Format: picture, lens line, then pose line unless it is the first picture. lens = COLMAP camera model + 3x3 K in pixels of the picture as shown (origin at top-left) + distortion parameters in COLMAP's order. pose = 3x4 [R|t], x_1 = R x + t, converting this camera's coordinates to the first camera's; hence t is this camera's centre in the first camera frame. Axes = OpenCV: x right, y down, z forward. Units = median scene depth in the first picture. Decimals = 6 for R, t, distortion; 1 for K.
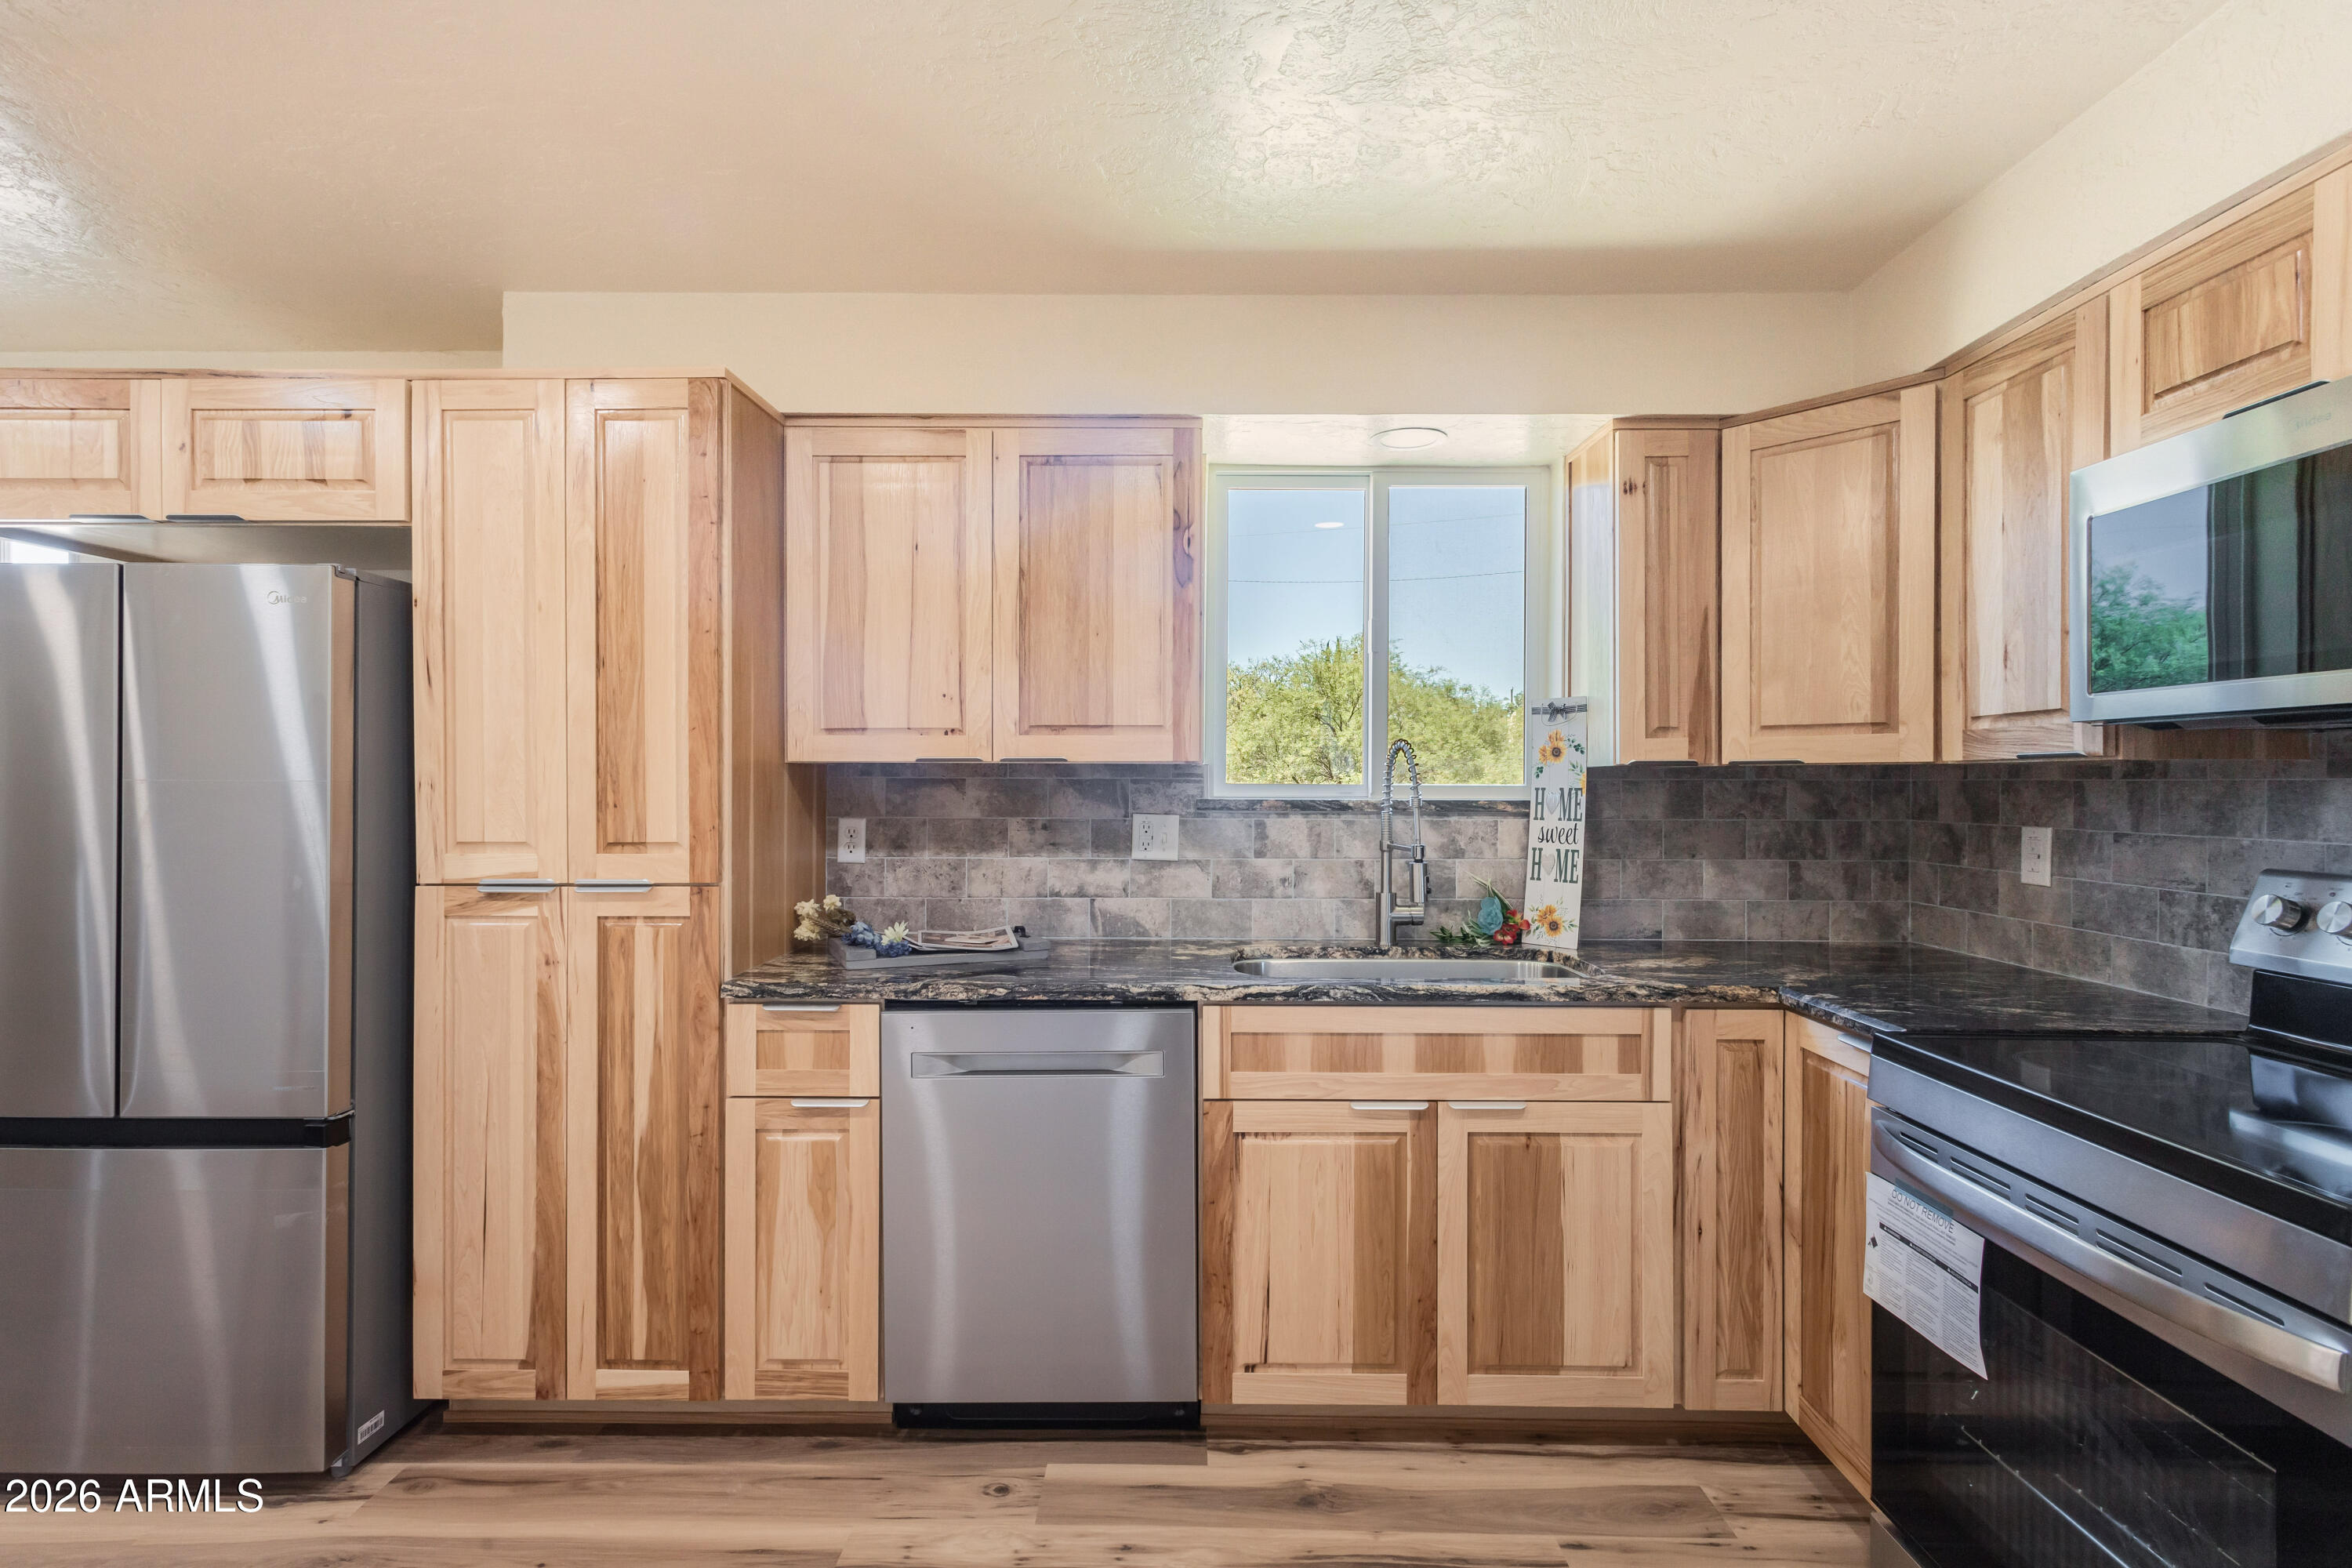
lens RADIAL K [[1127.8, 0, 1175.9], [0, 1127.8, 778.7], [0, 0, 1]] dist [0.006875, -0.000591]
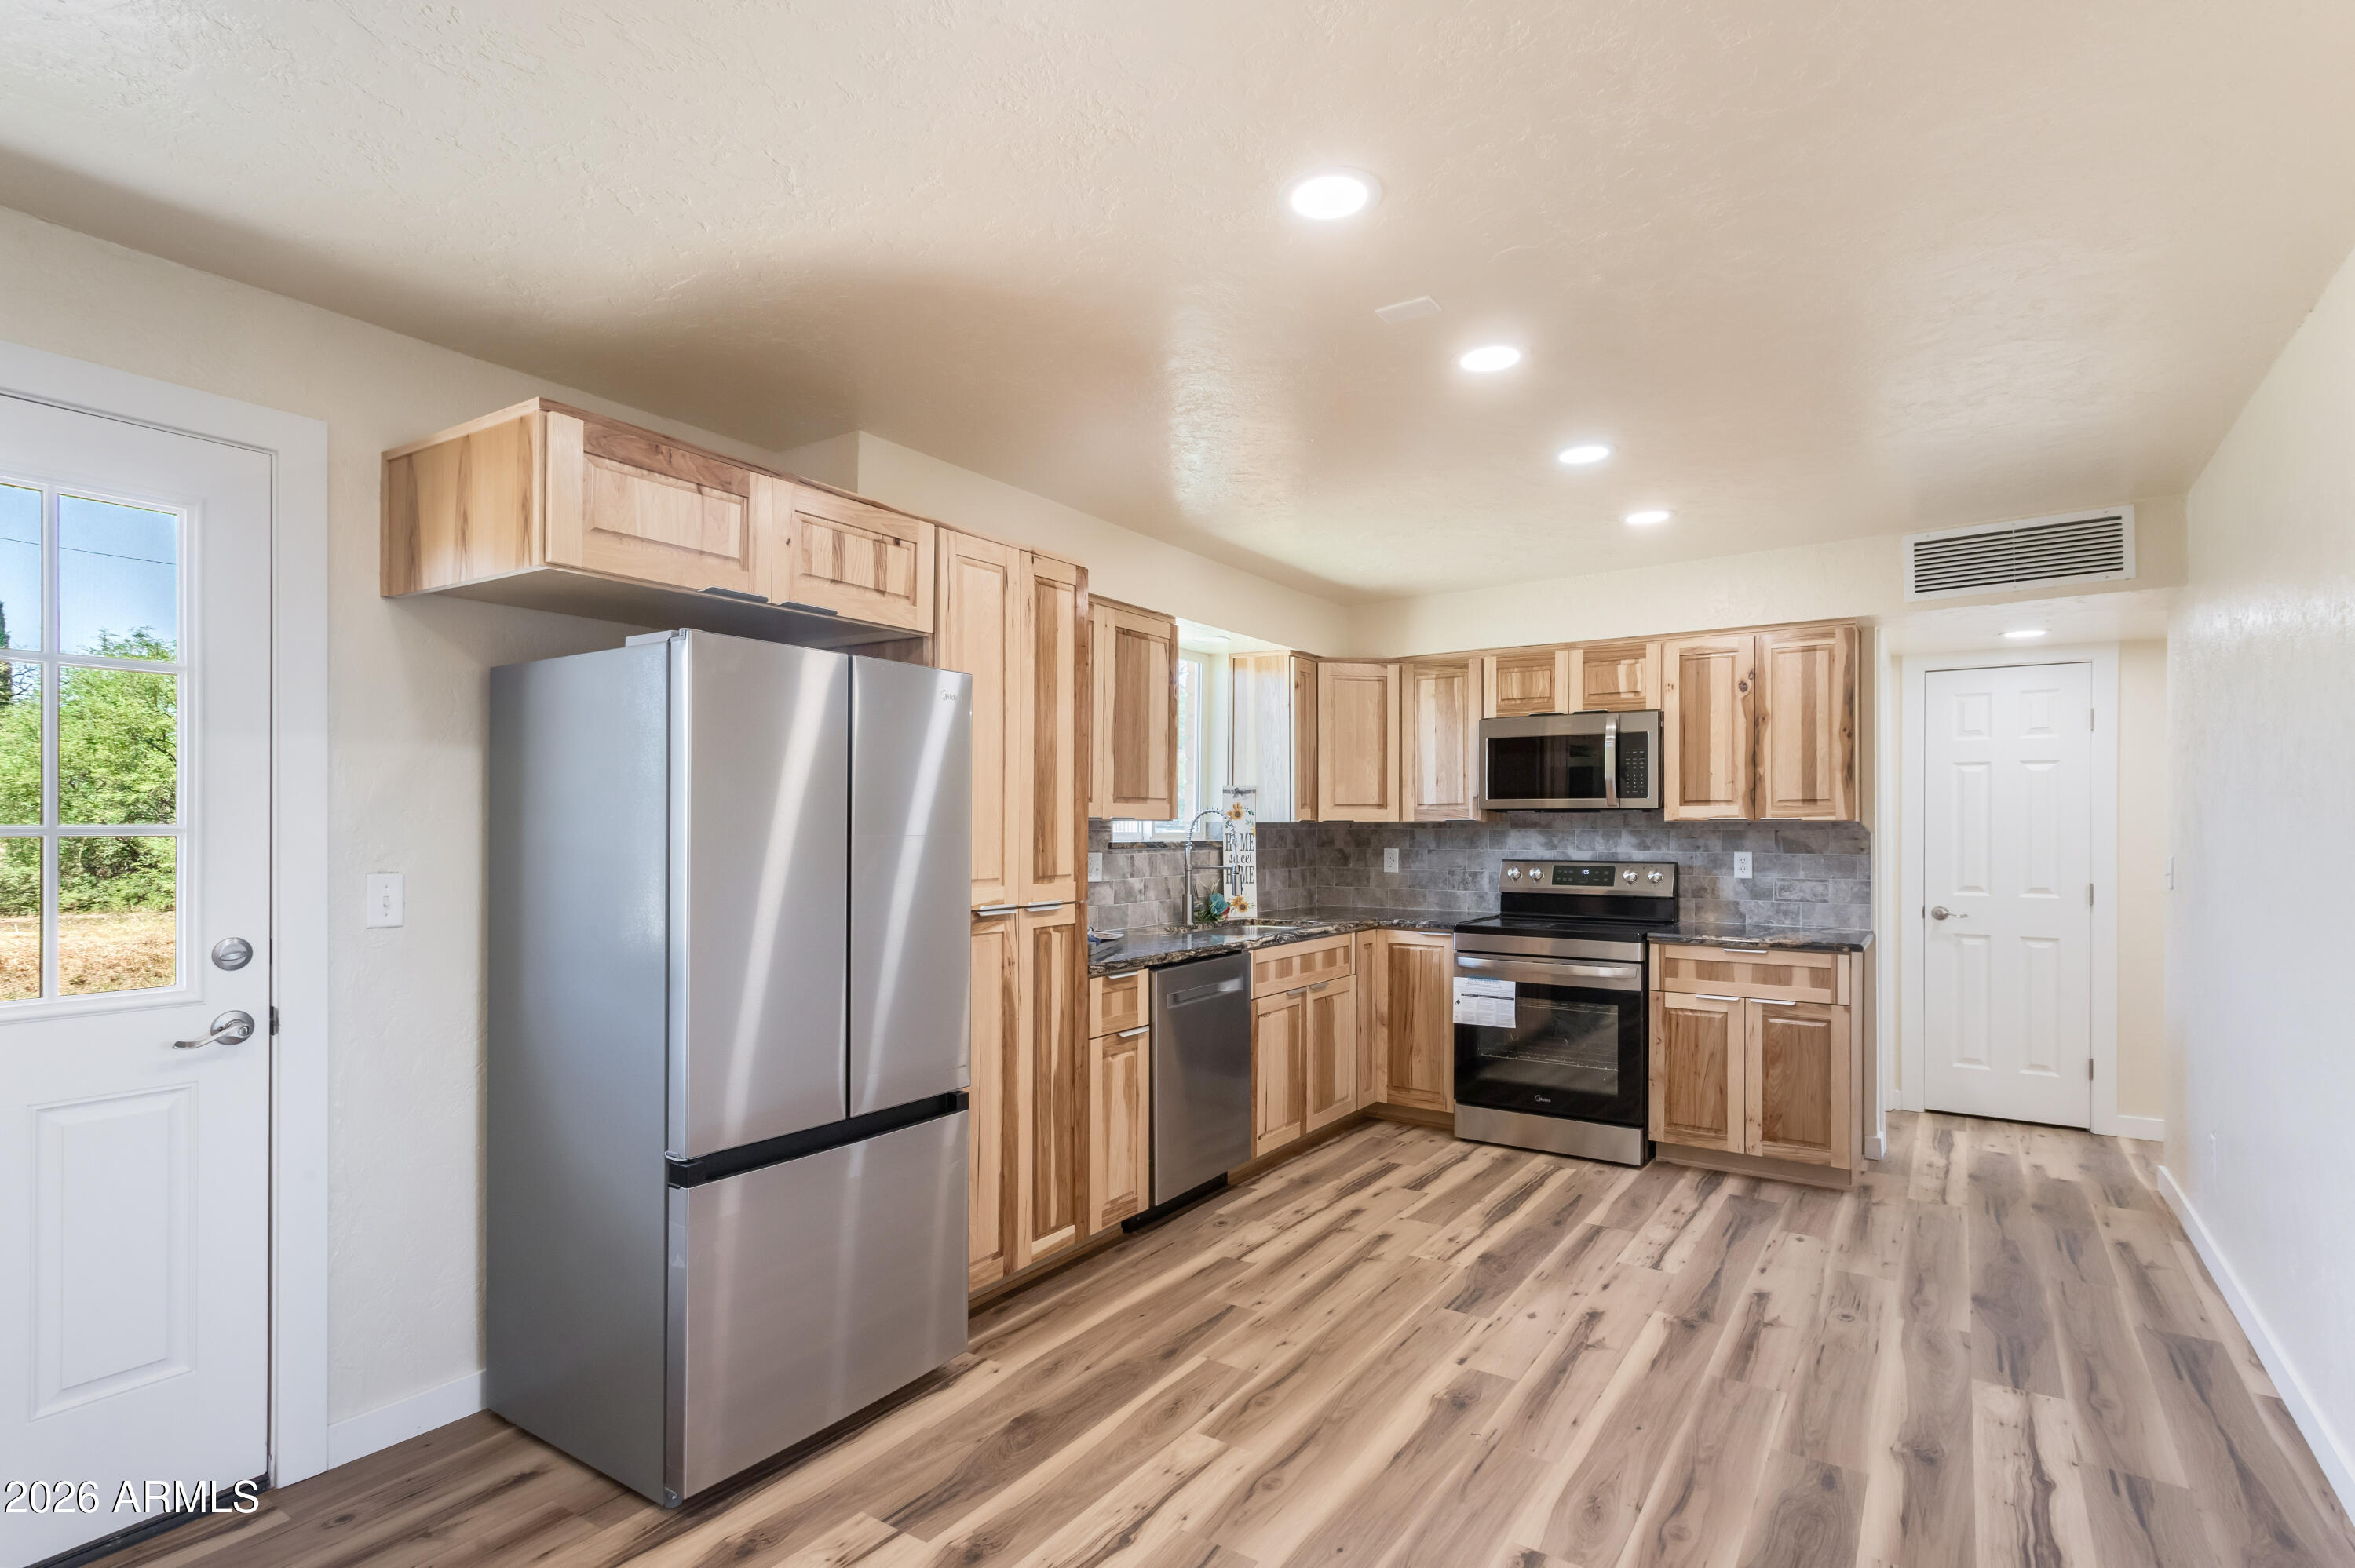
lens RADIAL K [[1129.1, 0, 1204.7], [0, 1129.1, 822.8], [0, 0, 1]] dist [0.006875, -0.000591]
pose [[0.544738, 0.000775, 0.838606, -1.594981], [-0.002872, 0.999995, 0.000941, -0.013901], [-0.838602, -0.002921, 0.544737, 0.035349]]
